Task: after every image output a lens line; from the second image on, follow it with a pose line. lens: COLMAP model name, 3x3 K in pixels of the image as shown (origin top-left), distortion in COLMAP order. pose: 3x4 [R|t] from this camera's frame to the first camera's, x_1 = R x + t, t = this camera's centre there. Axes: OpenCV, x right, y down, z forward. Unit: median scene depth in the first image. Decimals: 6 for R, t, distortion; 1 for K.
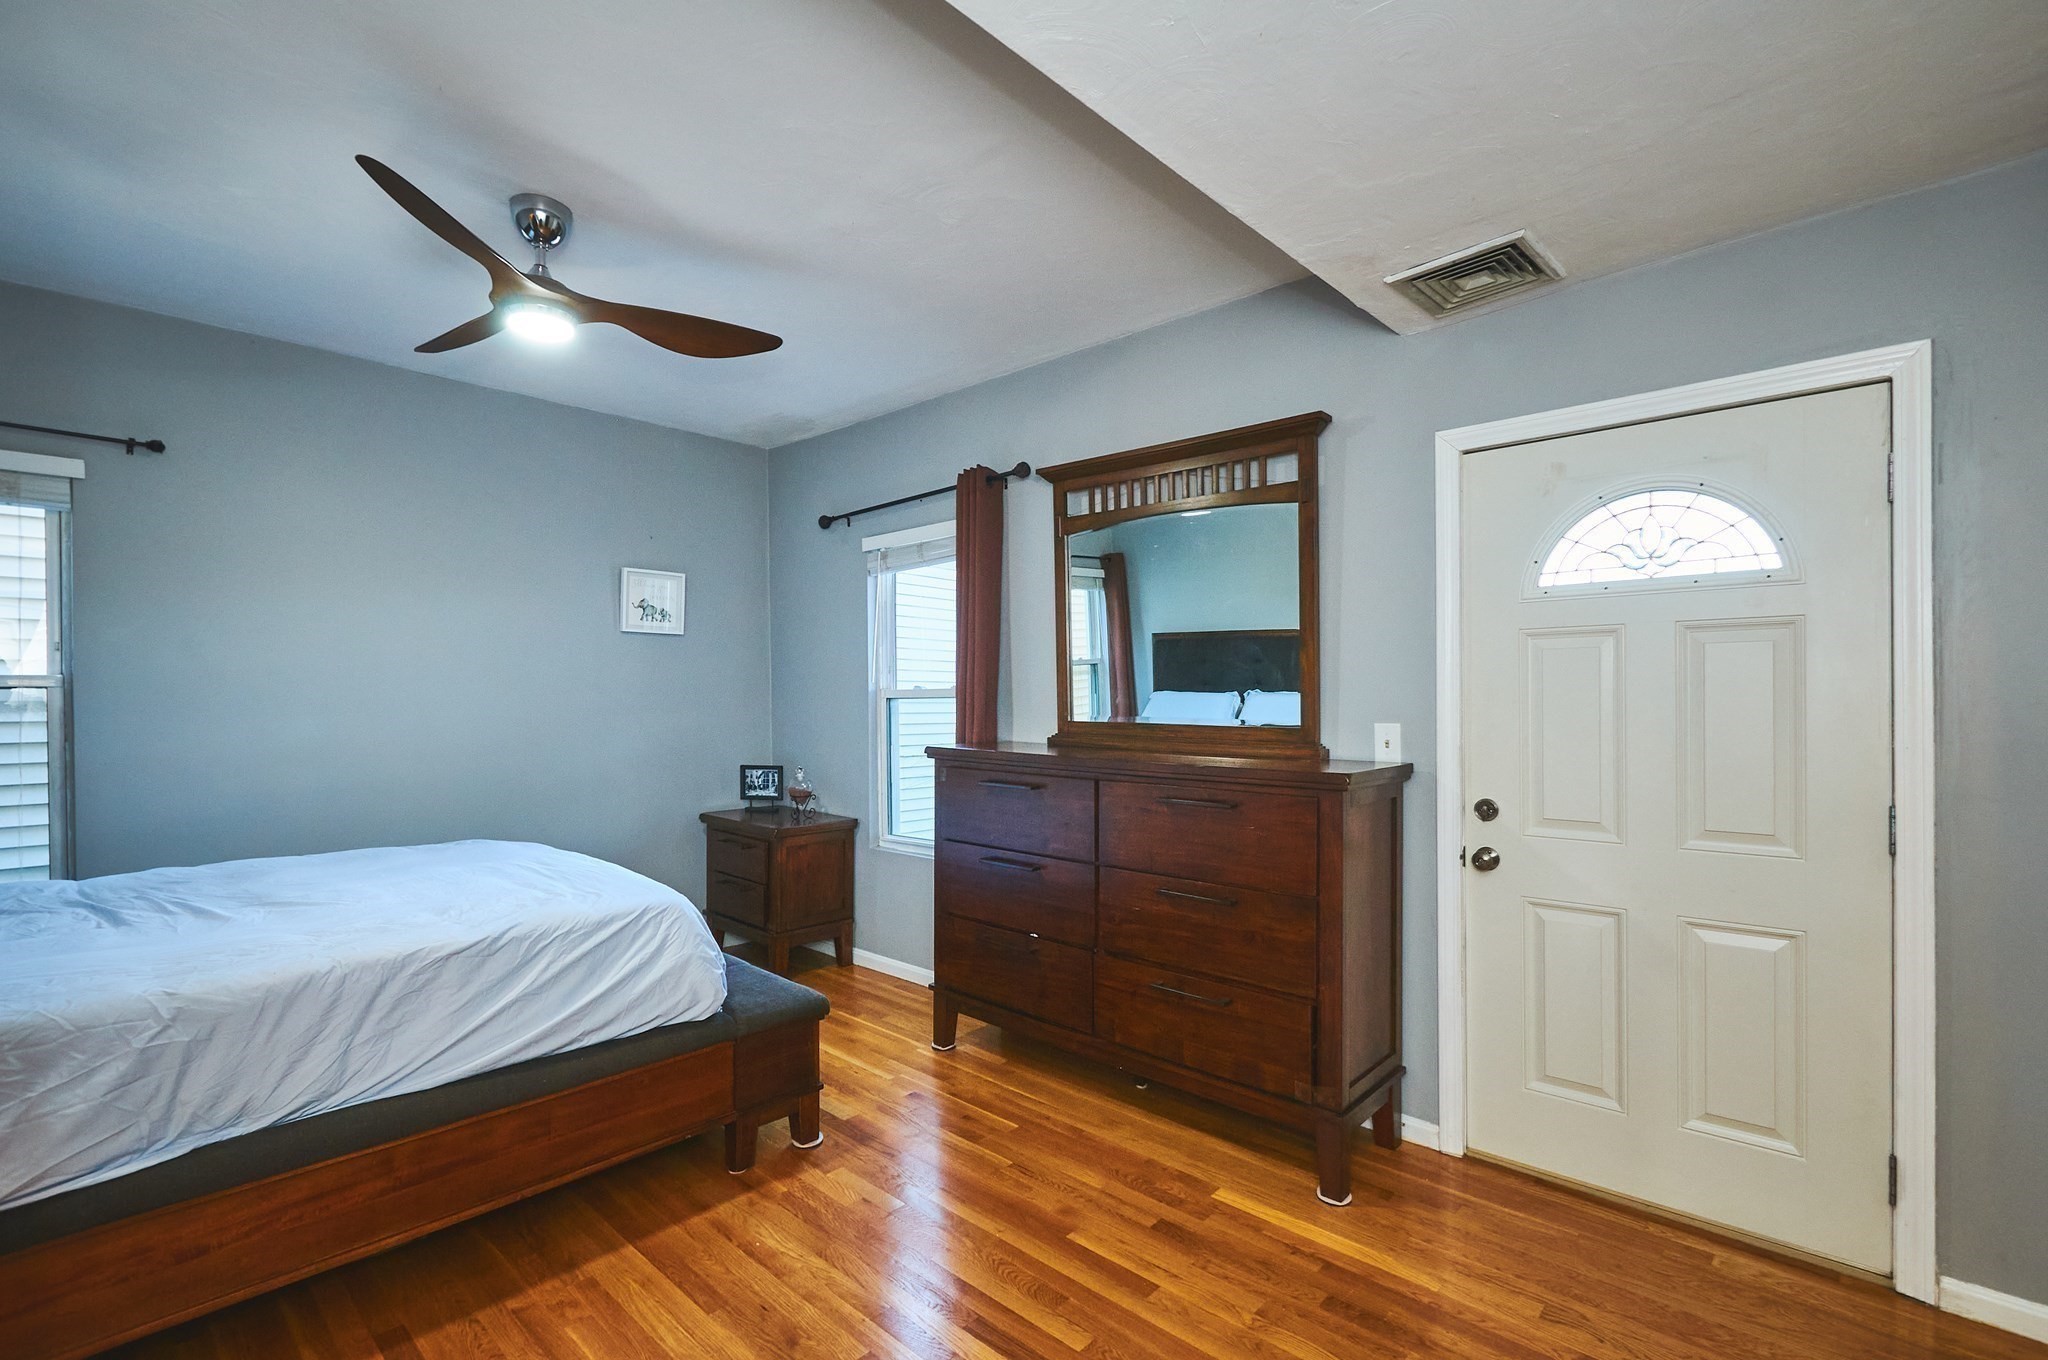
lens RADIAL K [[912.9, 0, 1020.6], [0, 912.9, 696.2], [0, 0, 1]] dist [-0.004116, -0.001103]
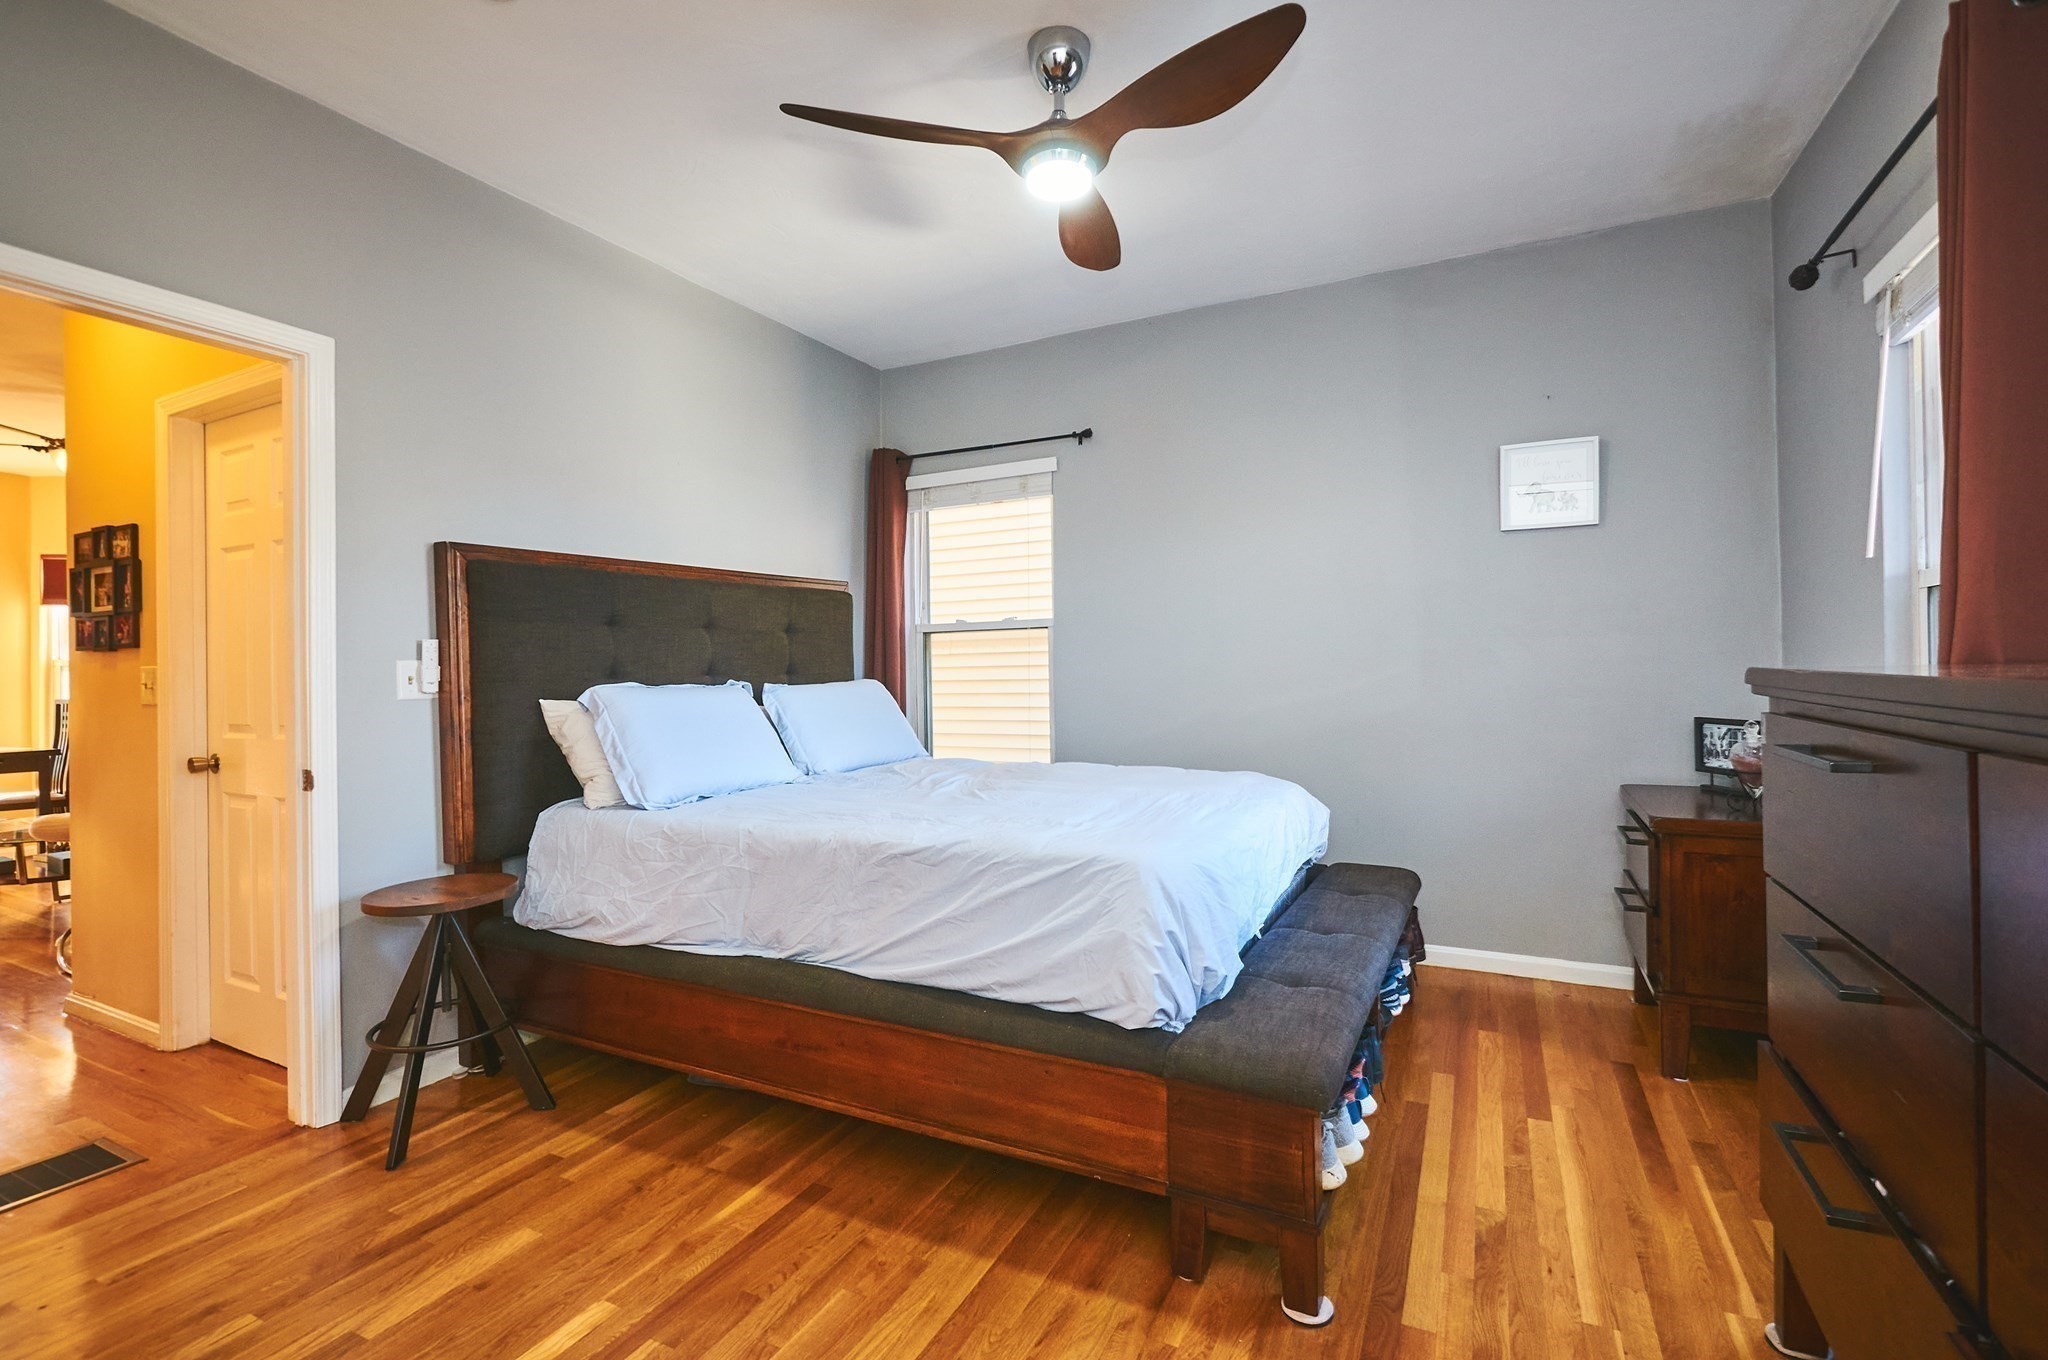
lens RADIAL K [[917.4, 0, 1027.4], [0, 917.4, 673.2], [0, 0, 1]] dist [-0.003818, -0.000730]
pose [[0.288589, -0.002568, -0.957450, 0.311813], [0.013393, 0.999909, 0.001355, 0.071592], [0.957359, -0.013215, 0.288597, 0.701810]]
